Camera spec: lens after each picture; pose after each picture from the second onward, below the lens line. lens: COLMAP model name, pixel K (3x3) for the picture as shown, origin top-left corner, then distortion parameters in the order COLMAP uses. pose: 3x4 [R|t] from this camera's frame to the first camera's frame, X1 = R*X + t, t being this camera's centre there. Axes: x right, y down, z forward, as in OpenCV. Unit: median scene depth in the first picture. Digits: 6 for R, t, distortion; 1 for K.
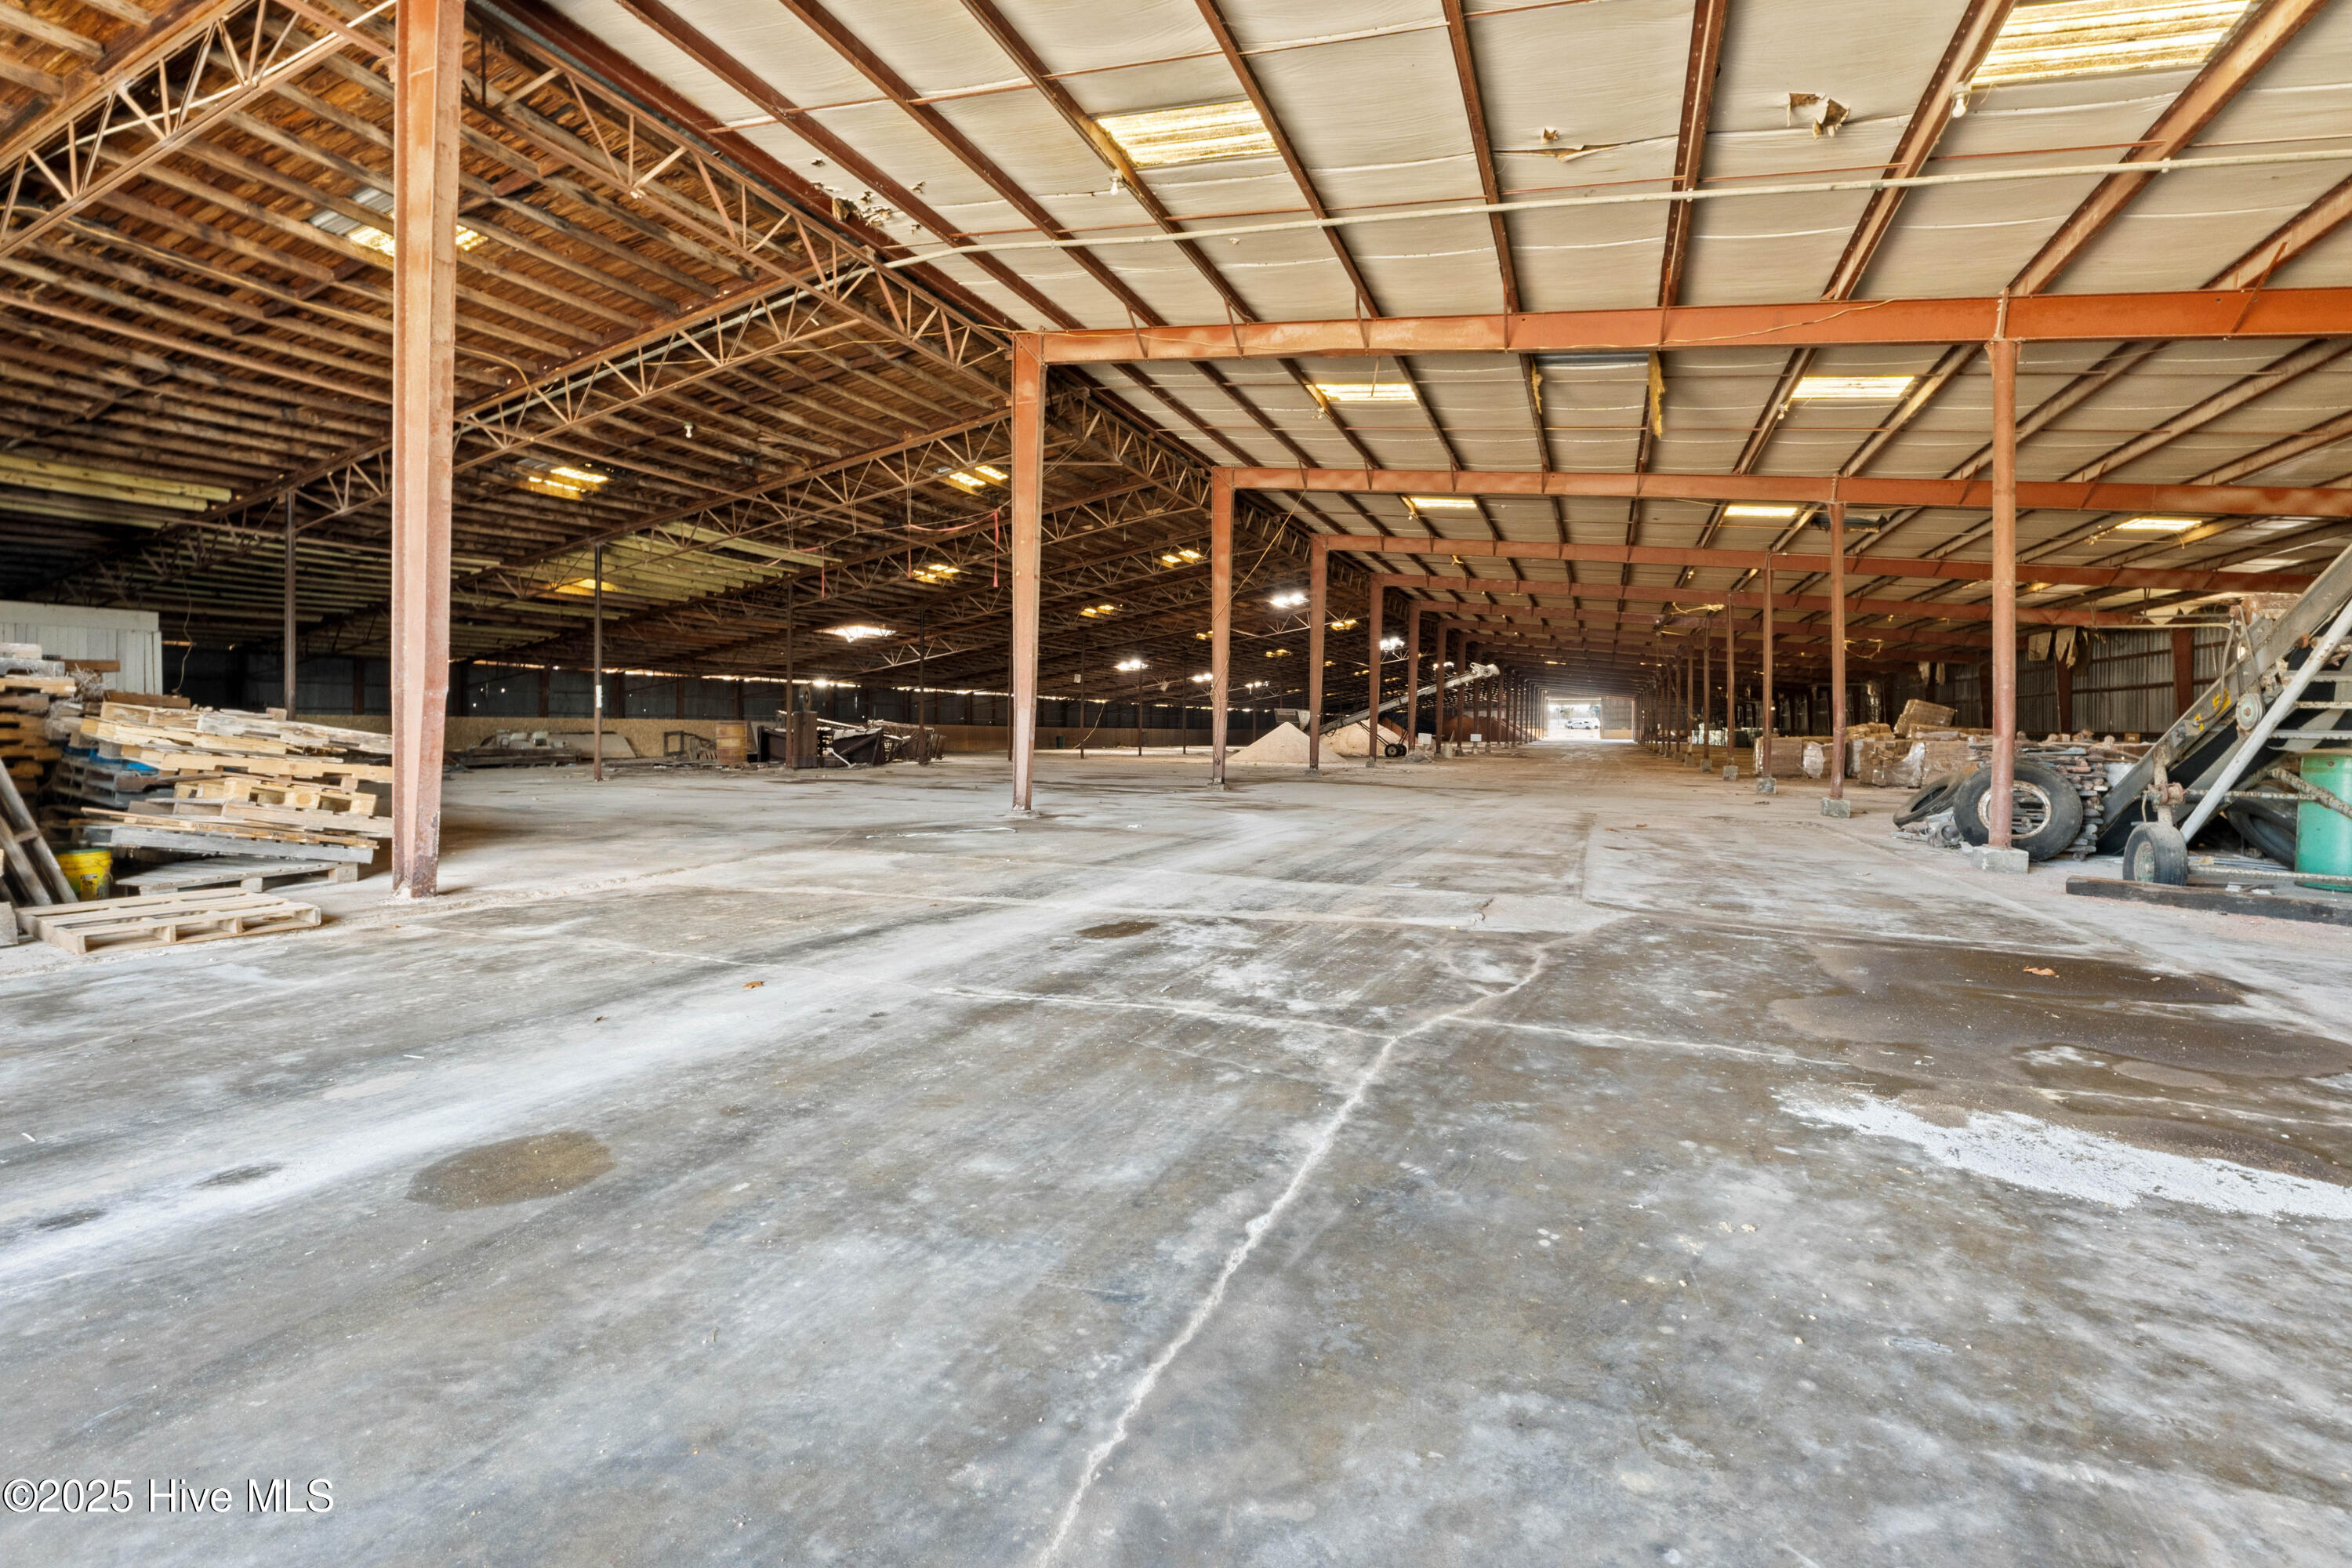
lens RADIAL K [[1064.7, 0, 1171.8], [0, 1064.7, 740.8], [0, 0, 1]] dist [-0.004277, -0.000886]
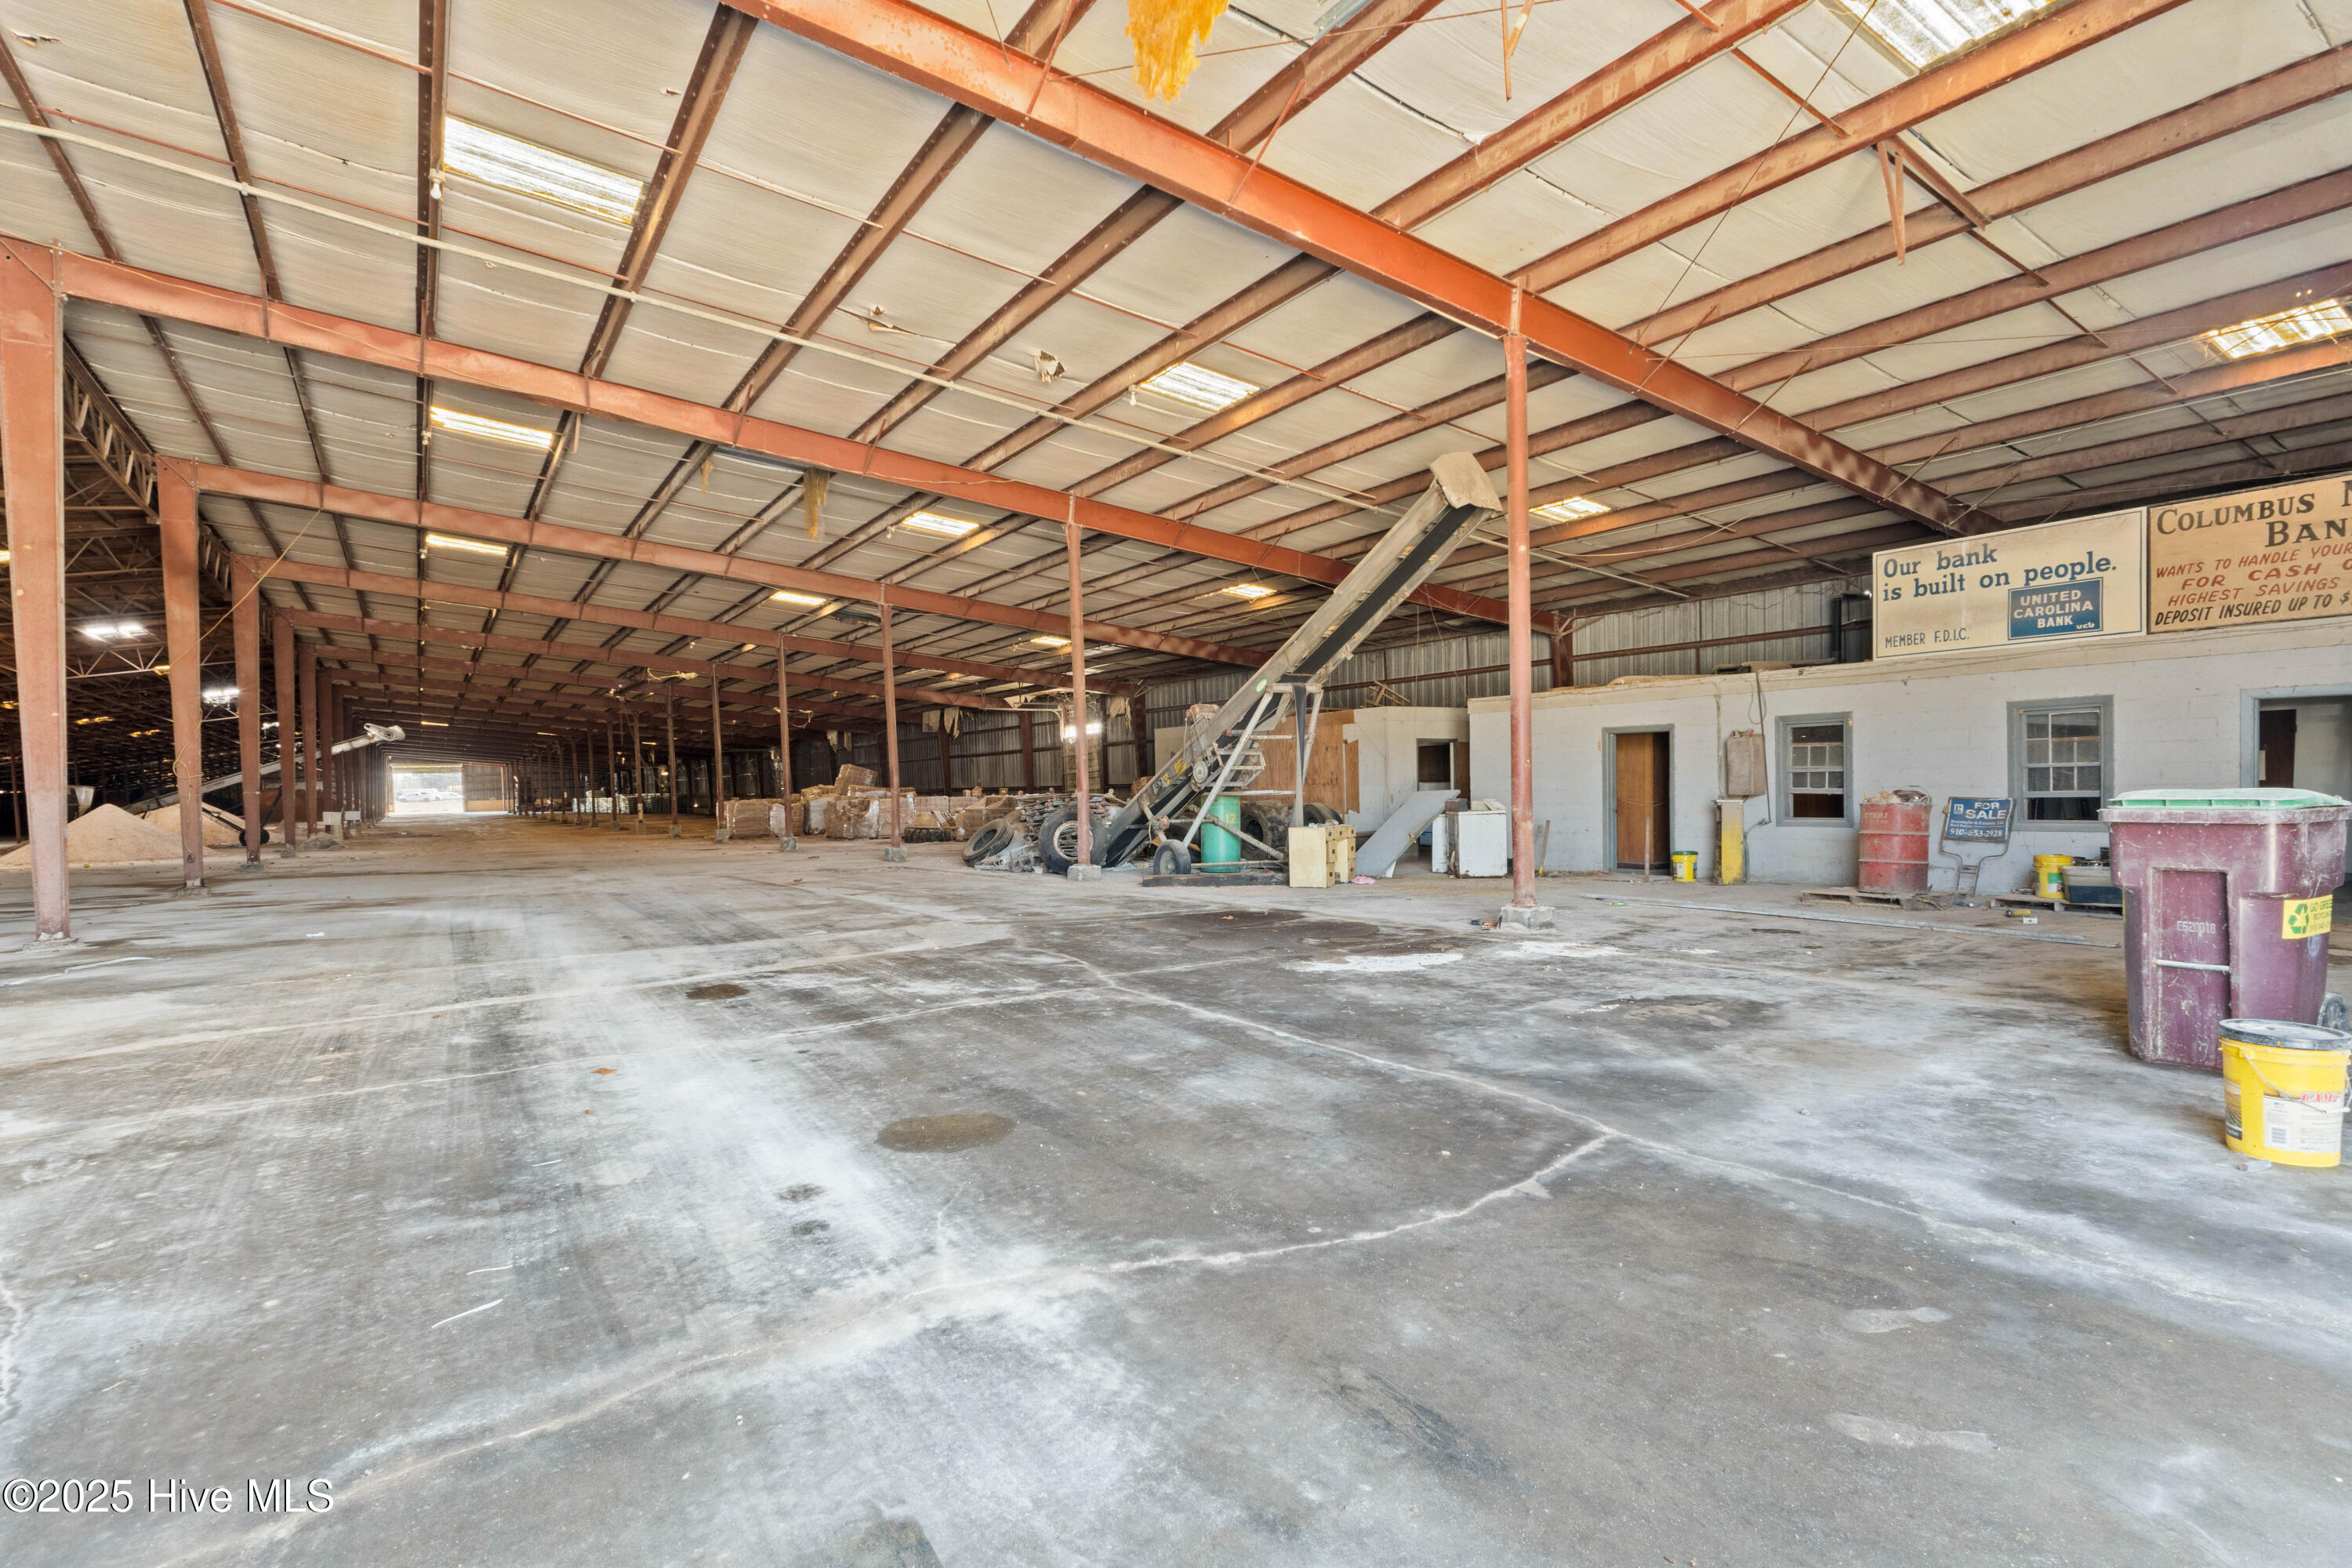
lens RADIAL K [[1151.7, 0, 1169.4], [0, 1151.7, 811.2], [0, 0, 1]] dist [-0.001711, -0.000823]
pose [[0.566687, -0.042656, 0.822828, -0.563938], [0.041209, 0.998876, 0.023402, -0.009111], [-0.822902, 0.020646, 0.567808, -0.024823]]
